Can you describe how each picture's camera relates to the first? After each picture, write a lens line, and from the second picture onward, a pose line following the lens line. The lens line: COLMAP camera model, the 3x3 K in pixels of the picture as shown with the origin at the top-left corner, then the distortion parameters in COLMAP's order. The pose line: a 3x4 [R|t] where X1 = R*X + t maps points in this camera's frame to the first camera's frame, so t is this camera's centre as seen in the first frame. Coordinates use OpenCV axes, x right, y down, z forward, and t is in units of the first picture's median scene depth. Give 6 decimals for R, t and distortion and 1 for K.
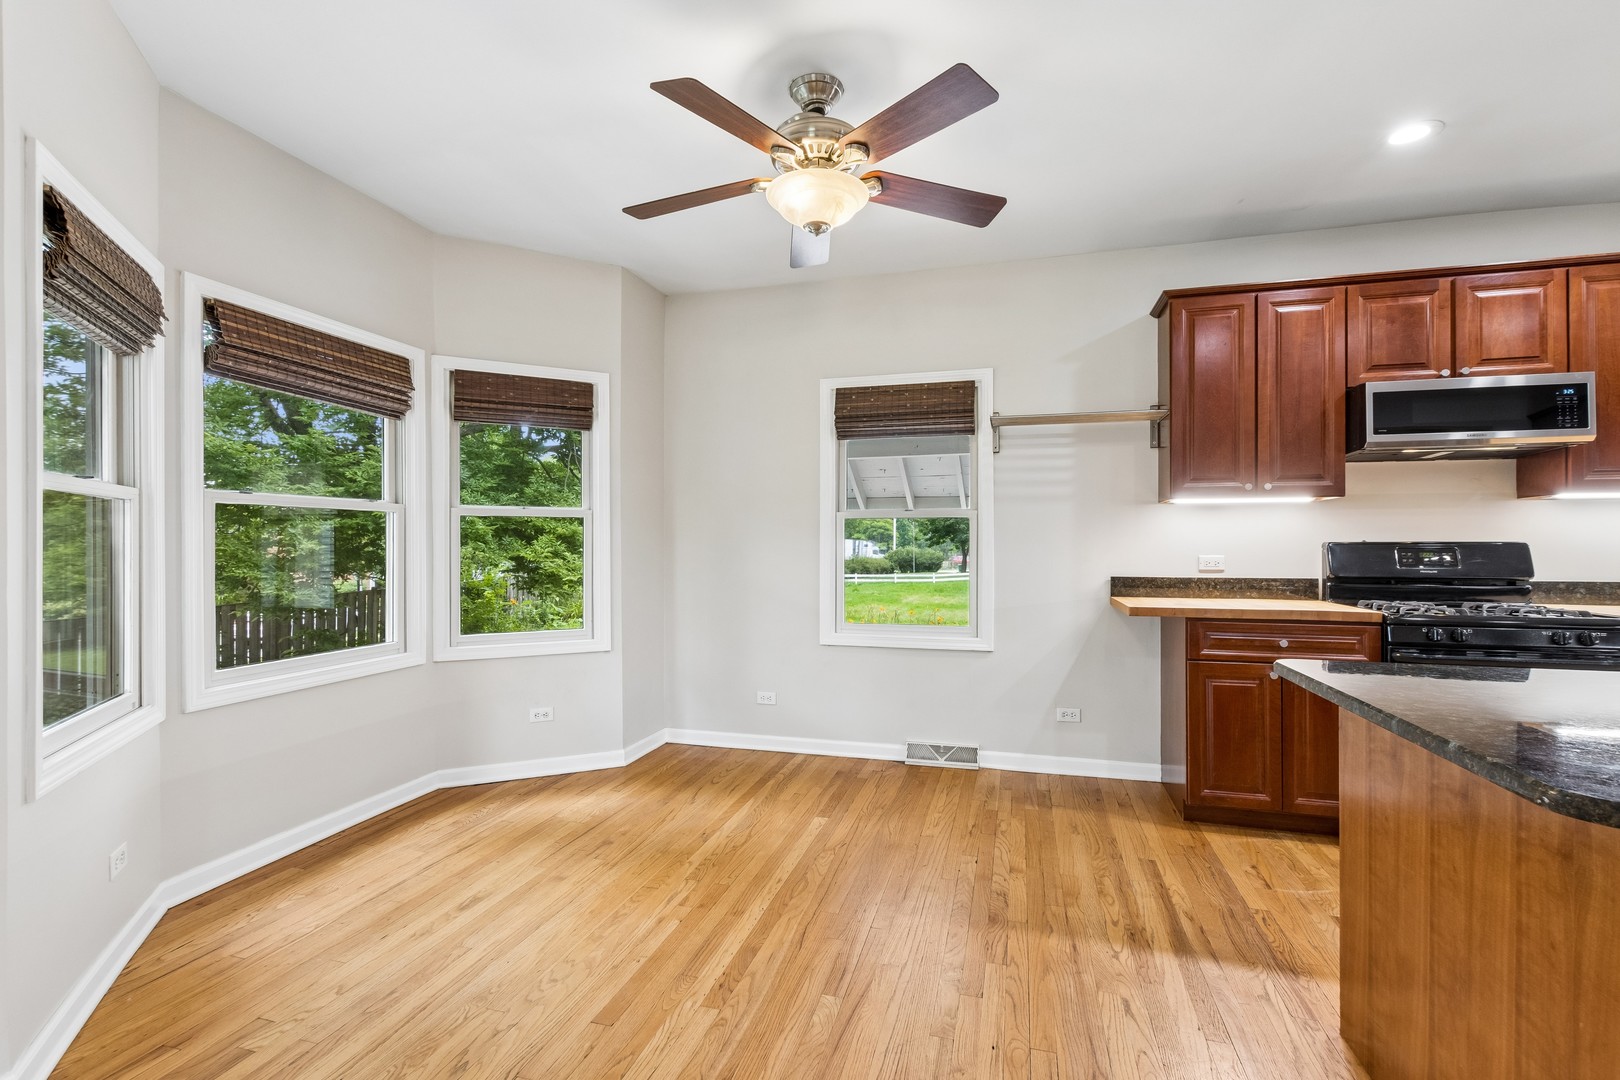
lens RADIAL K [[738.7, 0, 813.0], [0, 738.7, 541.1], [0, 0, 1]] dist [0.002149, 0.000115]
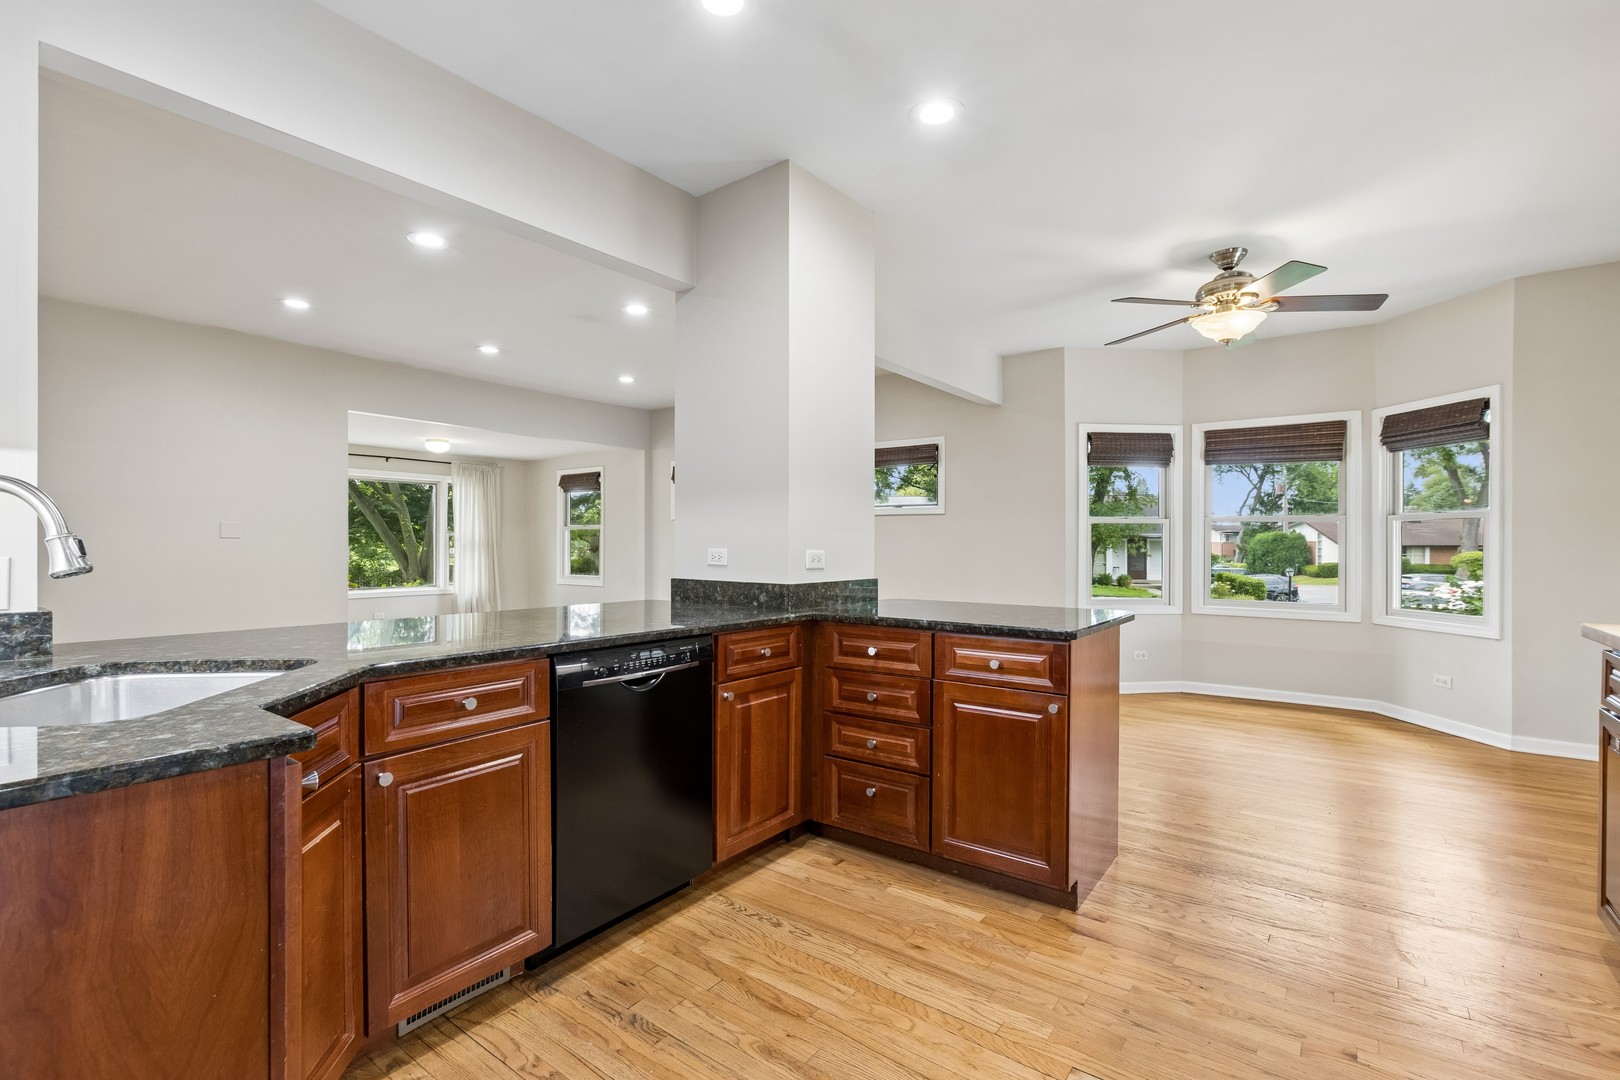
lens RADIAL K [[739.1, 0, 807.0], [0, 739.1, 556.7], [0, 0, 1]] dist [0.001545, -0.000410]
pose [[-0.365099, 0.016820, -0.930817, 1.245190], [-0.000594, 0.999832, 0.018300, 0.008253], [0.930969, 0.007234, -0.365028, 0.505792]]
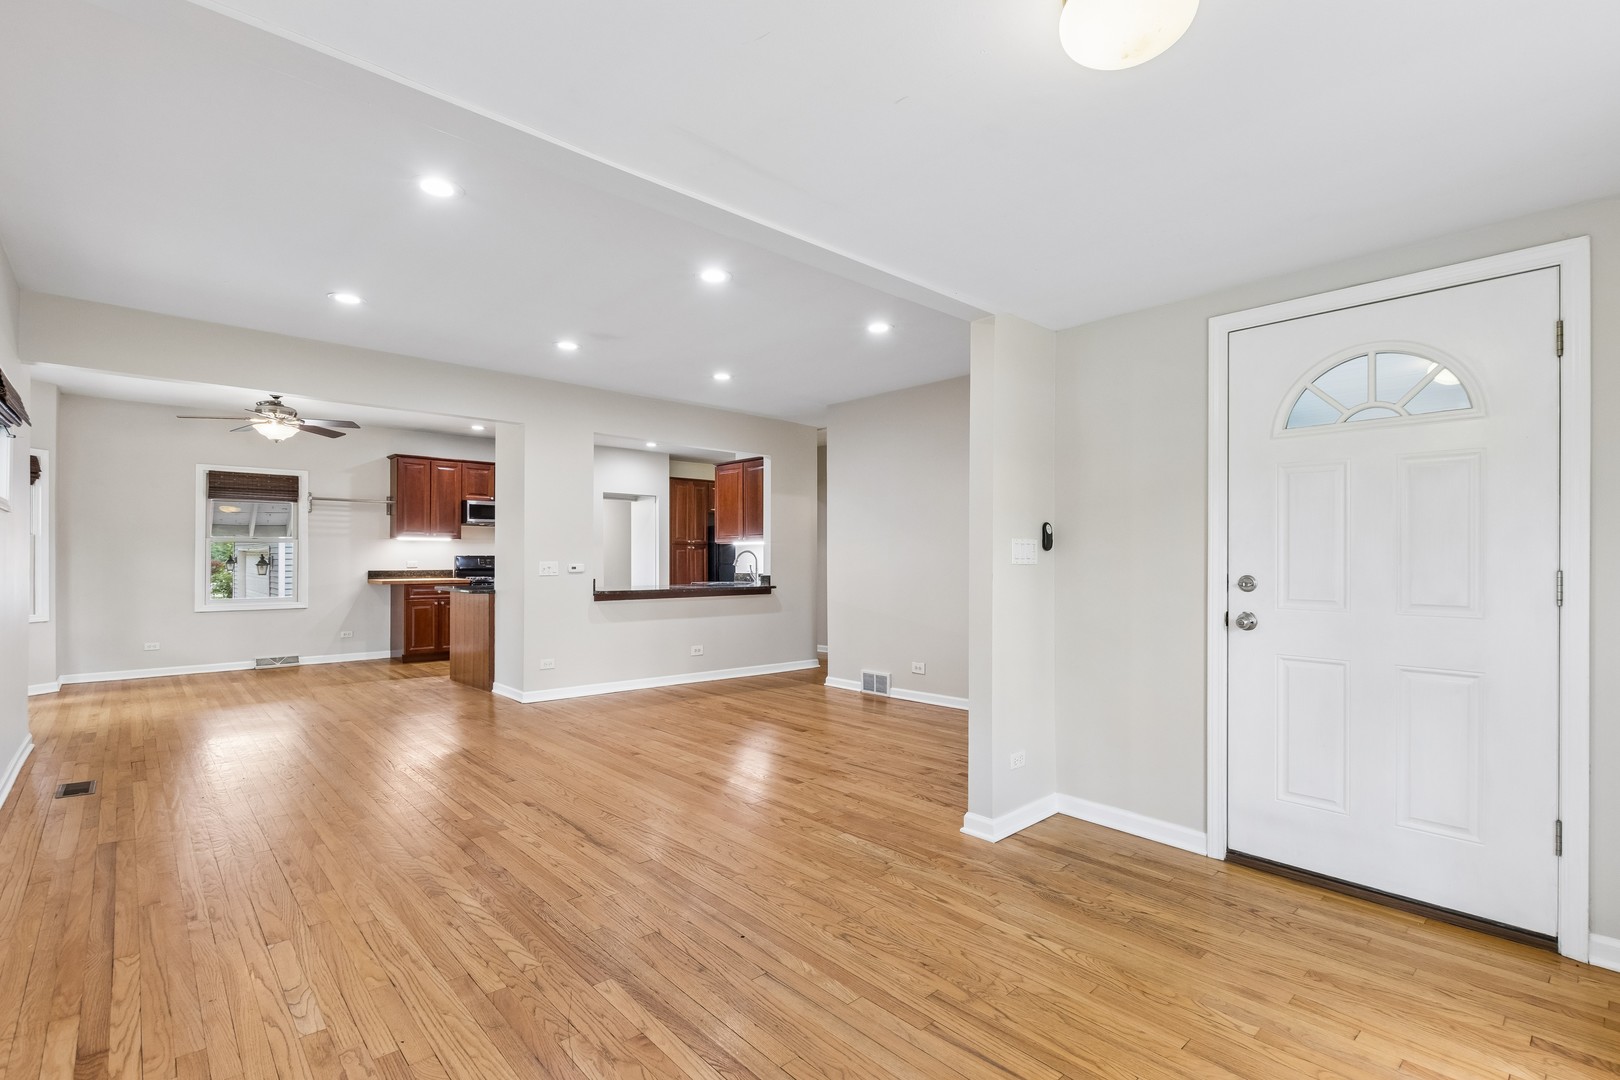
lens RADIAL K [[739.1, 0, 807.0], [0, 739.1, 556.7], [0, 0, 1]] dist [0.001545, -0.000410]
pose [[0.528715, 0.002011, 0.848797, -0.871516], [-0.006102, 0.999980, 0.001432, -0.006850], [-0.848778, -0.005936, 0.528717, -1.441668]]
